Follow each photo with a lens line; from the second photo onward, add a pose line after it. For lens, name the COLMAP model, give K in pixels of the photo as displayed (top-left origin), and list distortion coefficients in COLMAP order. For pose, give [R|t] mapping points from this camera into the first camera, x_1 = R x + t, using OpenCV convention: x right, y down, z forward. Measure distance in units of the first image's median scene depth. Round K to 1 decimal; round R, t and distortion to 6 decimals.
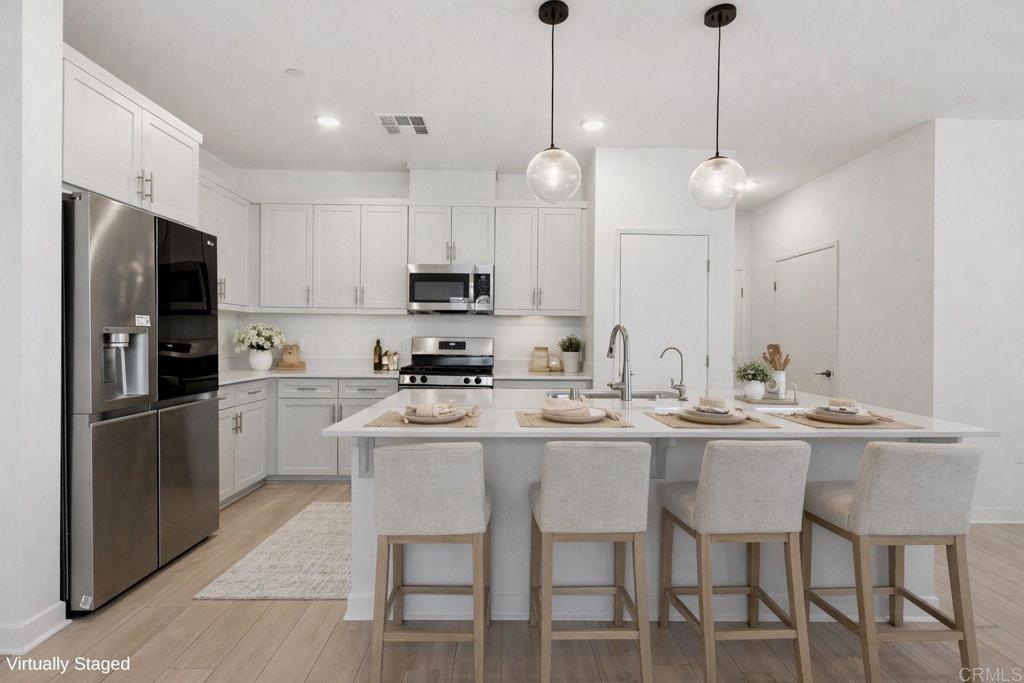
lens RADIAL K [[485.5, 0, 510.9], [0, 485.5, 339.0], [0, 0, 1]] dist [0.003754, 0.000438]
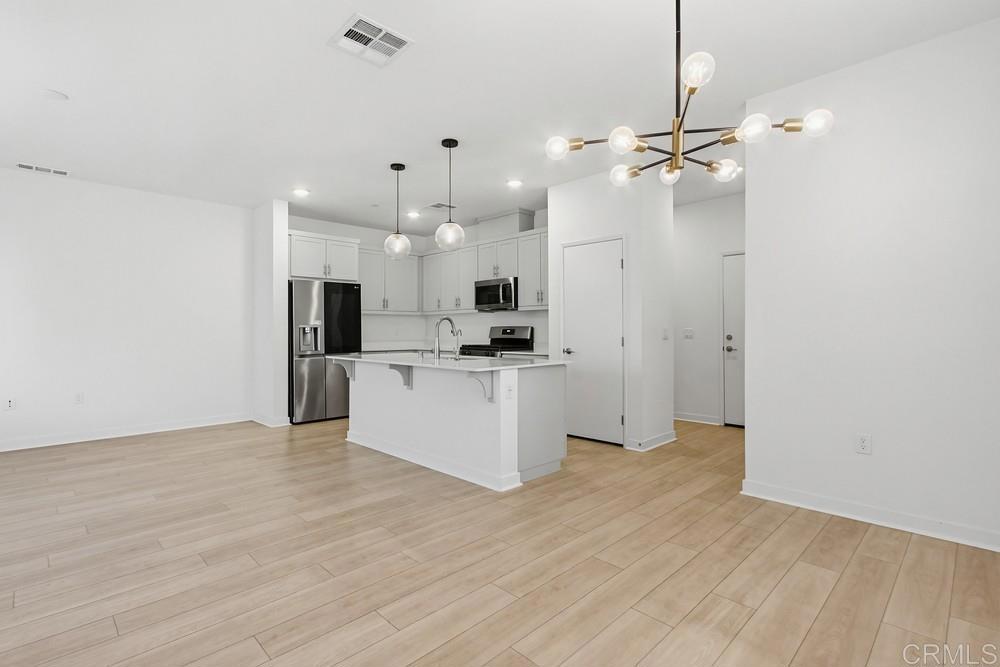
lens RADIAL K [[476.2, 0, 495.4], [0, 476.2, 324.3], [0, 0, 1]] dist [0.000901, 0.000165]
pose [[0.690185, -0.025048, -0.723199, 1.309561], [0.012828, 0.999667, -0.022381, 0.031361], [0.723519, 0.006170, 0.690277, -0.062912]]
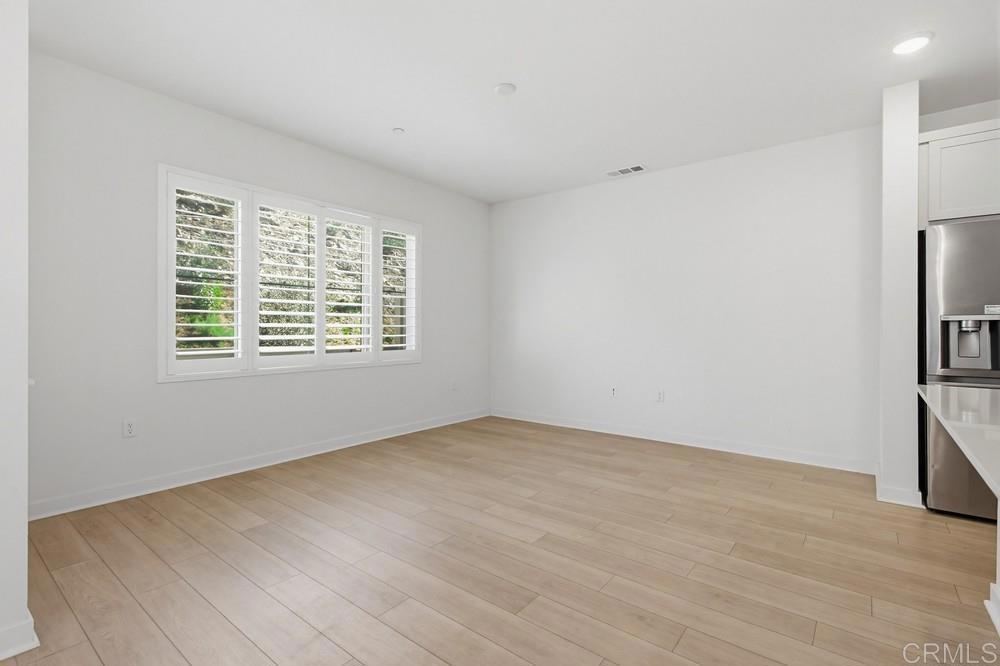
lens RADIAL K [[462.8, 0, 491.0], [0, 462.8, 328.0], [0, 0, 1]] dist [0.006668, 0.000347]
pose [[-0.636603, -0.016238, -0.771021, 0.701902], [-0.011561, 0.999867, -0.011512, 0.027142], [0.771105, 0.001585, -0.636706, 0.565814]]
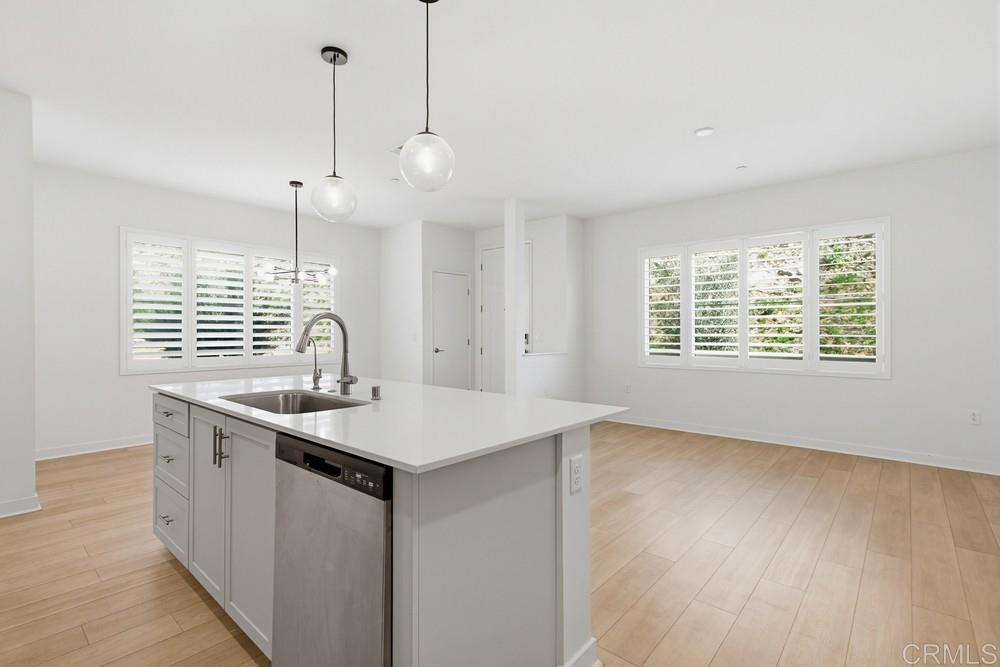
lens RADIAL K [[469.5, 0, 496.2], [0, 469.5, 336.4], [0, 0, 1]] dist [0.002668, 0.000066]
pose [[-0.733404, -0.018610, 0.679538, -0.496156], [-0.010144, 0.999814, 0.016433, -0.004049], [-0.679717, 0.005159, -0.733456, 1.145810]]
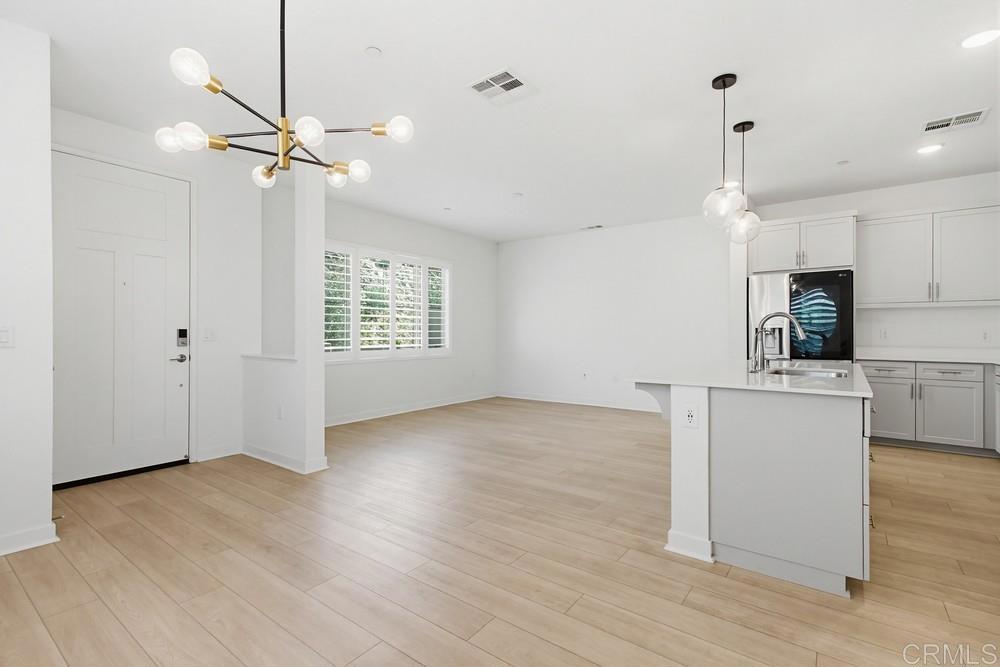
lens RADIAL K [[462.8, 0, 491.0], [0, 462.8, 328.5], [0, 0, 1]] dist [0.006668, 0.000347]
pose [[-0.614936, -0.019982, -0.788324, 1.331129], [-0.008711, 0.999790, -0.018548, 0.032534], [0.788529, -0.004539, -0.614981, 0.937142]]
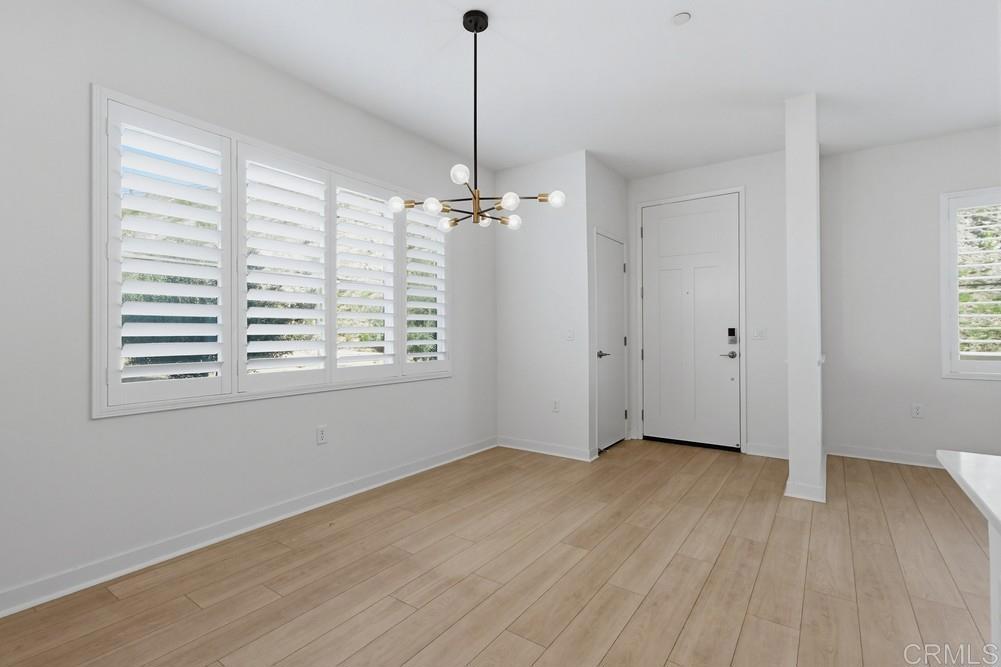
lens RADIAL K [[463.2, 0, 491.5], [0, 463.2, 328.5], [0, 0, 1]] dist [0.006668, 0.000347]
pose [[-0.798687, -0.007145, 0.601704, 0.588244], [-0.007801, 0.999968, 0.001519, 0.022339], [-0.601696, -0.003480, -0.798718, 1.042410]]
